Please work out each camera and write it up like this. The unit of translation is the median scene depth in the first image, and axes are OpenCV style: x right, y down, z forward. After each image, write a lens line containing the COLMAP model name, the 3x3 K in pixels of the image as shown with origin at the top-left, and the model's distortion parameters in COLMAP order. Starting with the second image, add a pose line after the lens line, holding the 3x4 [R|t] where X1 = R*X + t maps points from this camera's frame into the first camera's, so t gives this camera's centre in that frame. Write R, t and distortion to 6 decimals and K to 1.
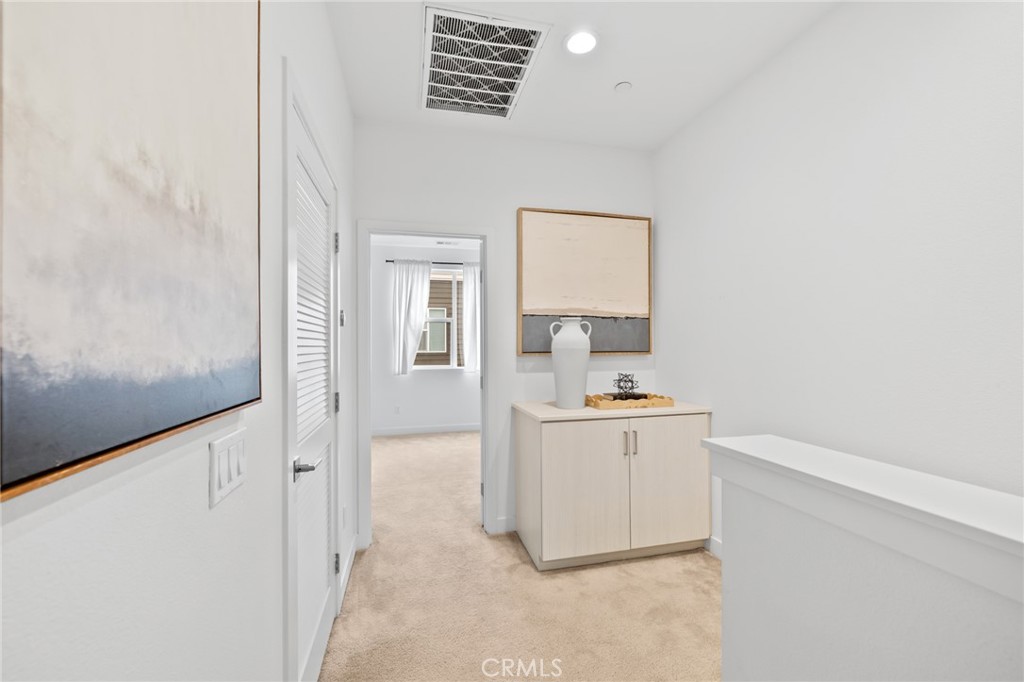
lens RADIAL K [[428.4, 0, 512.0], [0, 428.4, 341.0], [0, 0, 1]] dist [-0.001137, 0.000015]
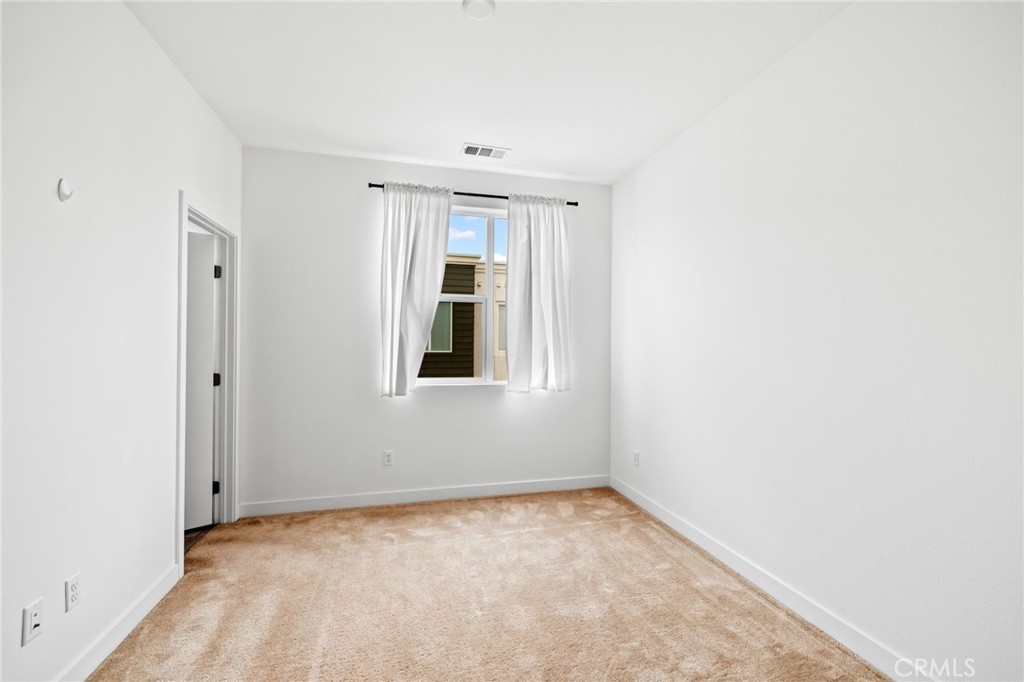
lens RADIAL K [[428.4, 0, 512.0], [0, 428.4, 341.0], [0, 0, 1]] dist [-0.001137, 0.000015]
pose [[0.999902, 0.011873, -0.007406, -0.106840], [-0.011882, 0.999929, -0.001150, 0.007870], [0.007392, 0.001238, 0.999972, 0.456722]]
